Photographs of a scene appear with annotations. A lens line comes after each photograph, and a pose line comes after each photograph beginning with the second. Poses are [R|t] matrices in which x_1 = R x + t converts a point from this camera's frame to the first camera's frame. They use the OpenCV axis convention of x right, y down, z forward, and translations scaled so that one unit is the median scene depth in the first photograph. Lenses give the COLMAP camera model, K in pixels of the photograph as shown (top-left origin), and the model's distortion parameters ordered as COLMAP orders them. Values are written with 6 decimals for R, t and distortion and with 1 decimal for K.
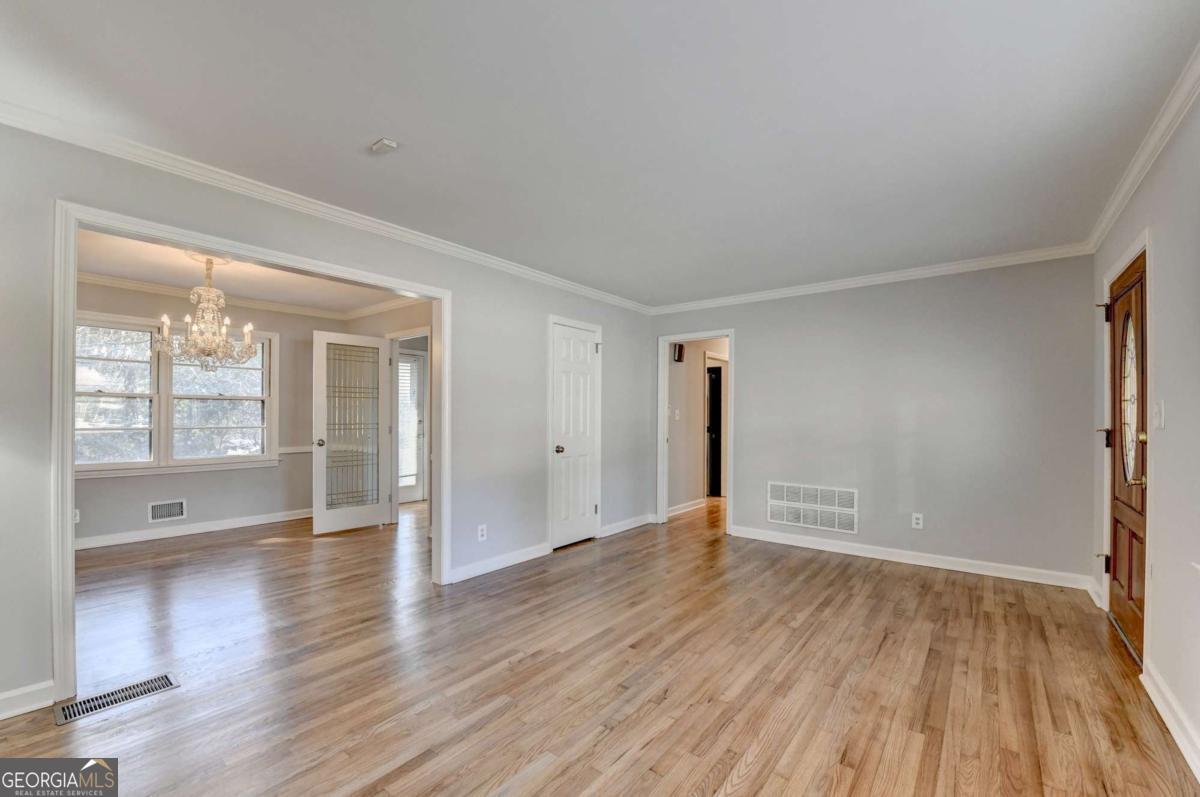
lens RADIAL K [[498.1, 0, 600.7], [0, 498.1, 415.0], [0, 0, 1]] dist [-0.000504, -0.000139]
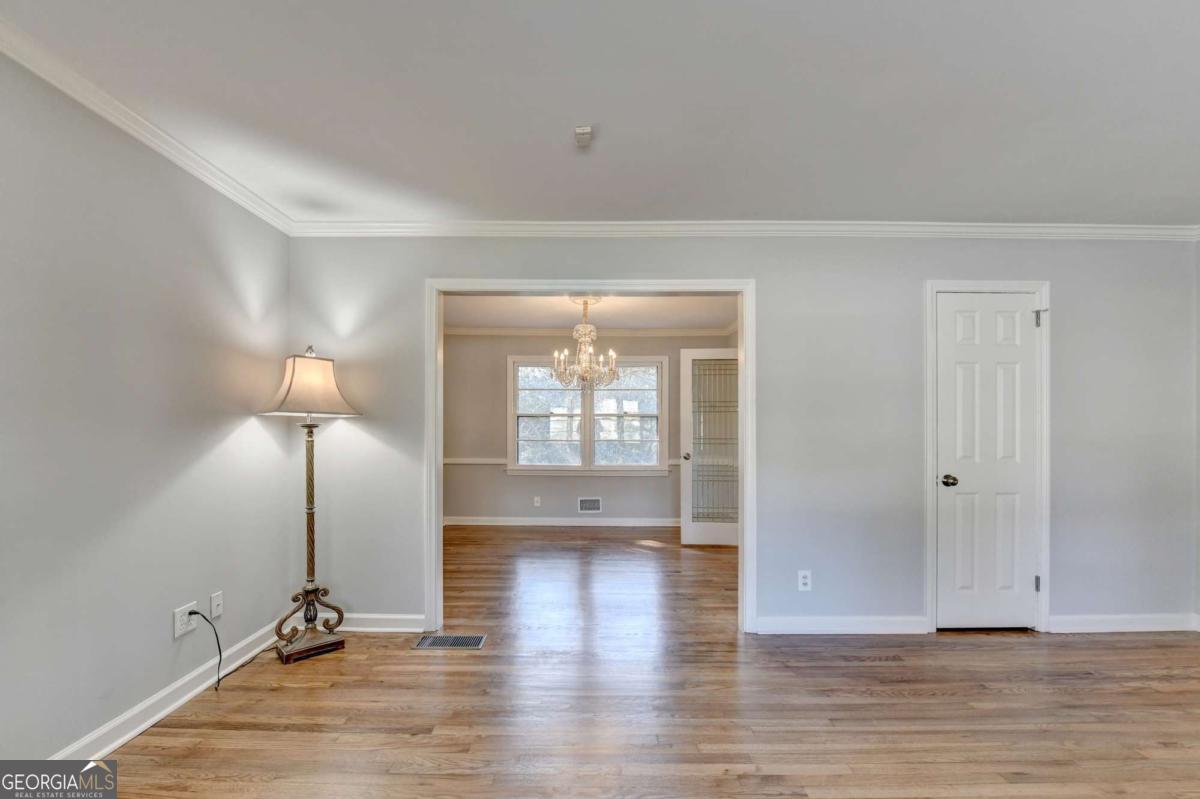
lens RADIAL K [[499.6, 0, 598.5], [0, 499.6, 429.9], [0, 0, 1]] dist [0.000618, -0.007618]
pose [[0.617216, -0.002163, -0.786791, 0.153143], [0.002563, 0.999996, -0.000738, 0.000922], [0.786789, -0.001561, 0.617220, 0.228107]]
